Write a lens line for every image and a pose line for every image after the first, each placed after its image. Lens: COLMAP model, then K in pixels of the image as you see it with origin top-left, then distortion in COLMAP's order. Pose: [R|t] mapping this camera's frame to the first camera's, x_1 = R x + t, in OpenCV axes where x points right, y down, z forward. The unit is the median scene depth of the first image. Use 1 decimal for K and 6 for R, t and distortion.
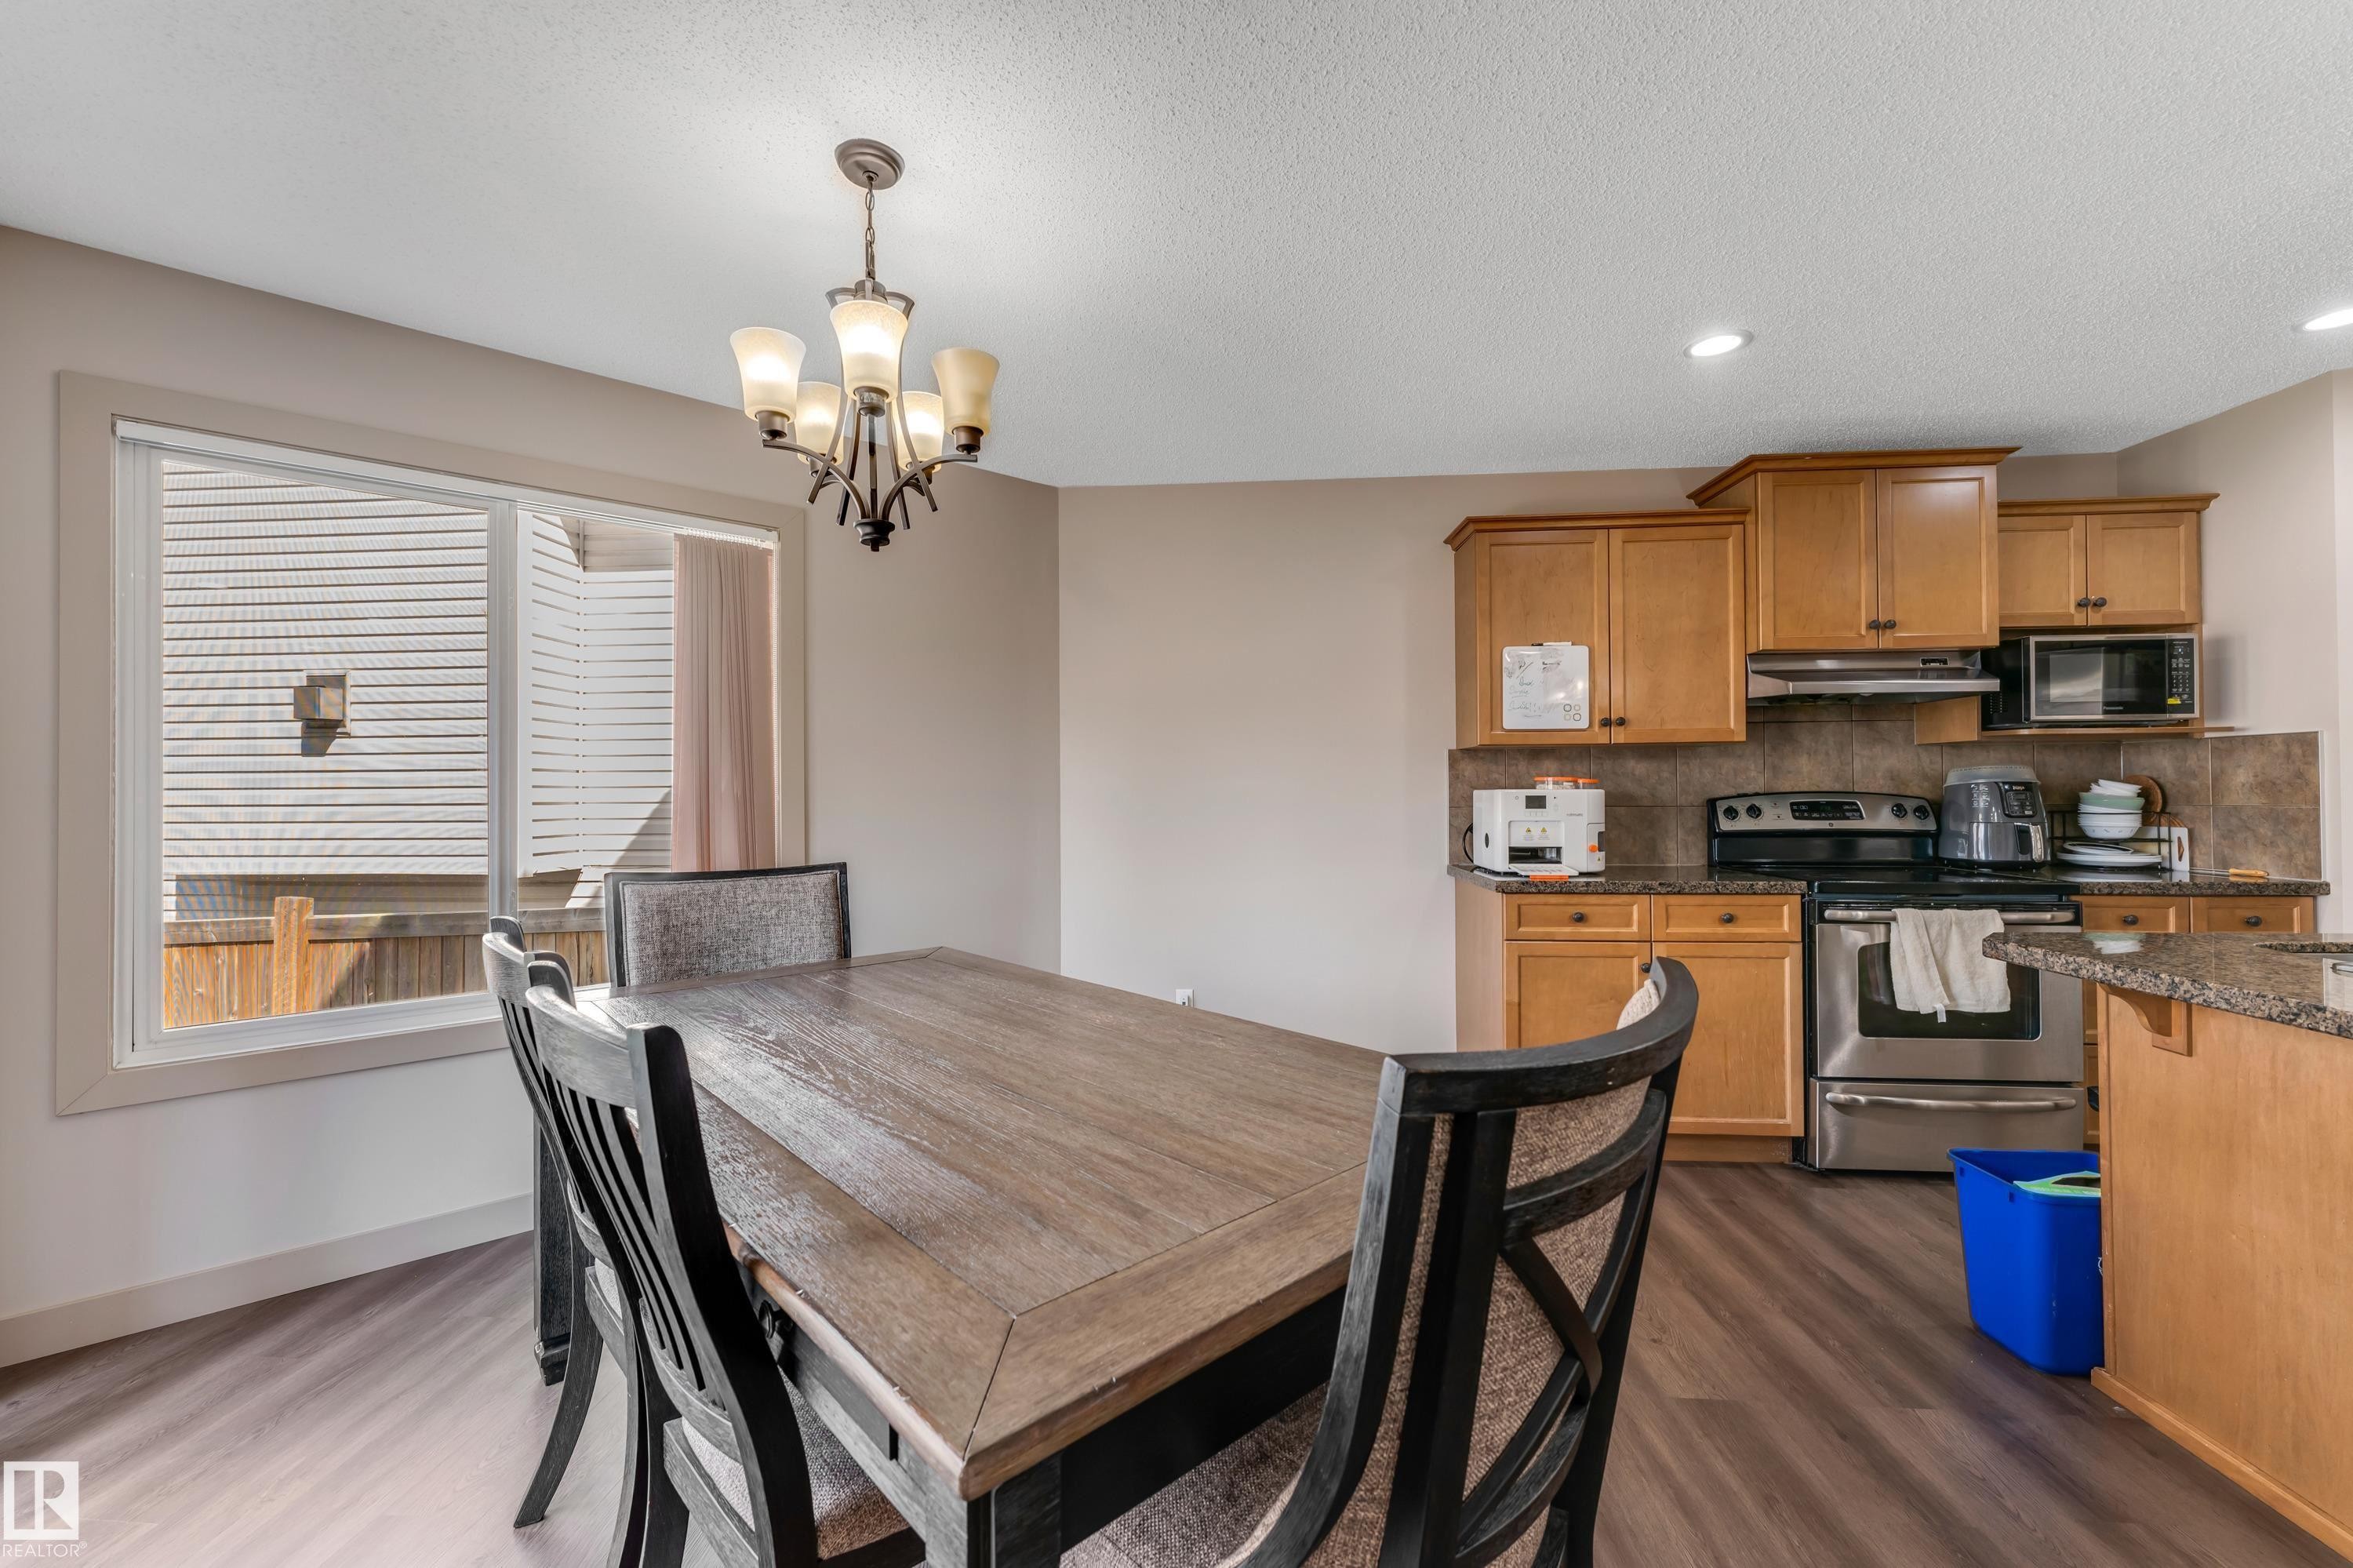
lens RADIAL K [[944.3, 0, 1176.5], [0, 944.3, 784.0], [0, 0, 1]] dist [-0.000829, -0.000064]
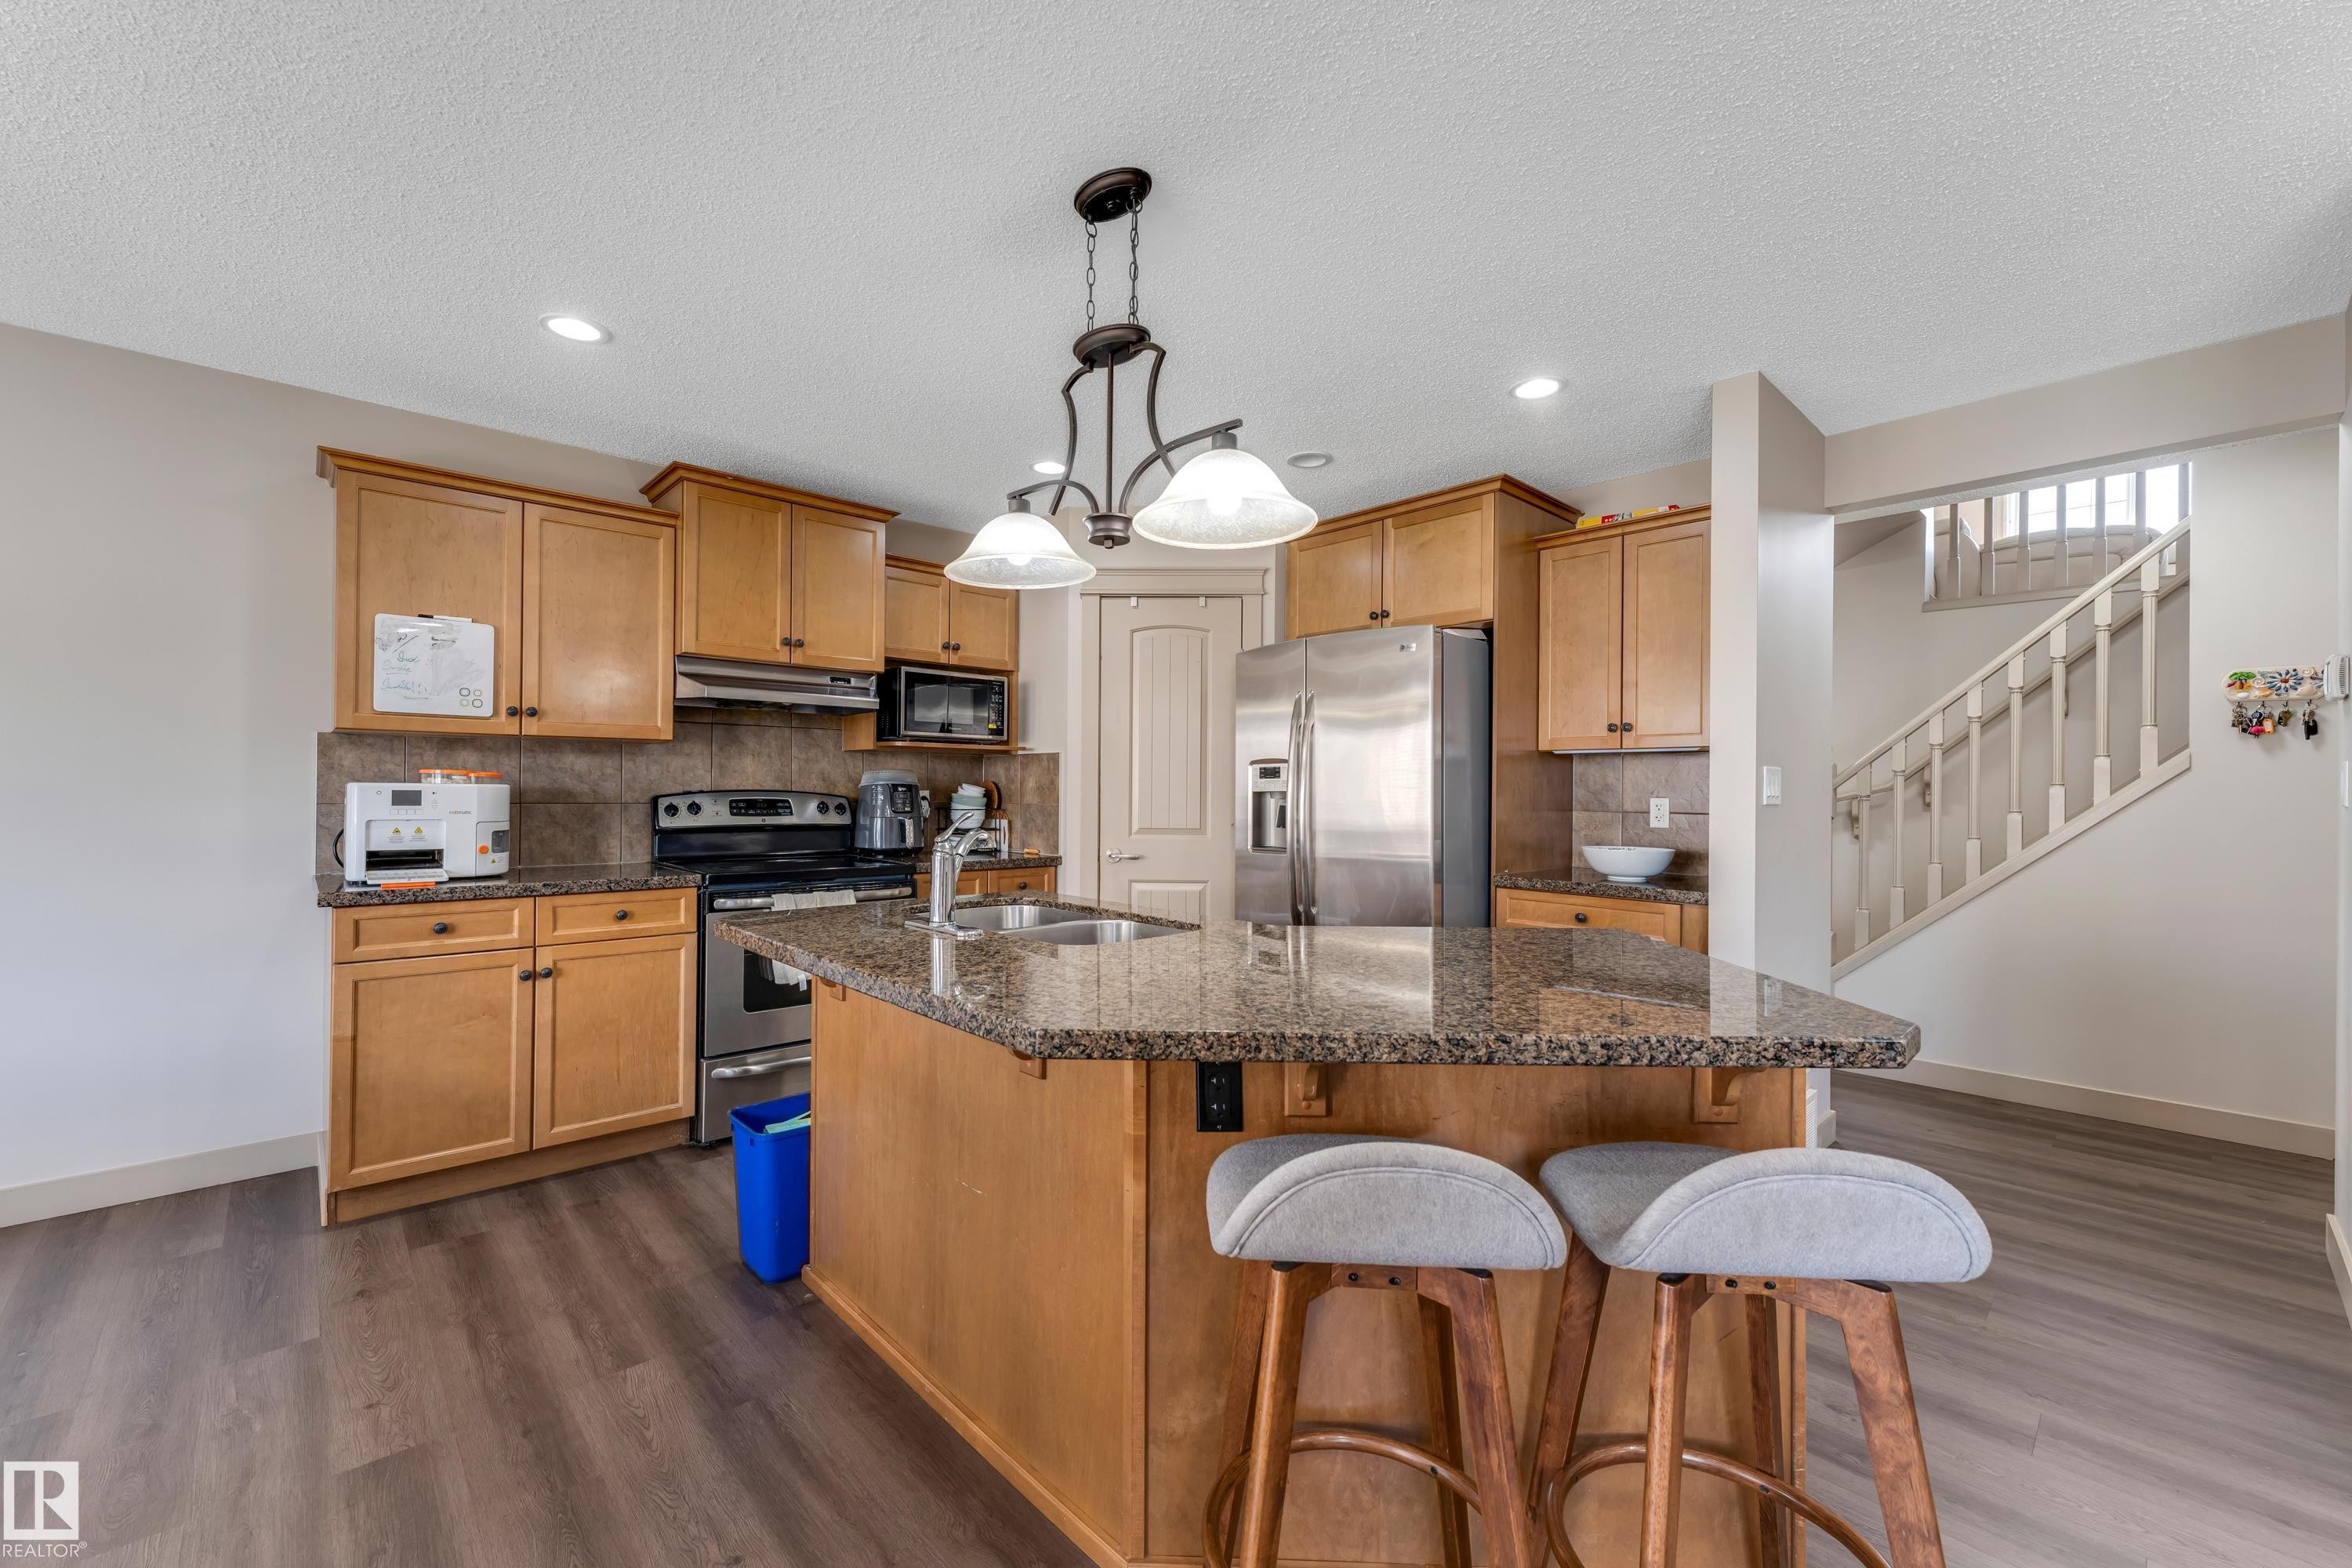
lens RADIAL K [[938.7, 0, 1160.2], [0, 938.7, 785.6], [0, 0, 1]] dist [0.000006, -0.000463]
pose [[0.679558, 0.016095, 0.733445, 0.219144], [-0.019287, 0.999806, -0.004070, -0.001833], [-0.733368, -0.011380, 0.679737, -0.083970]]
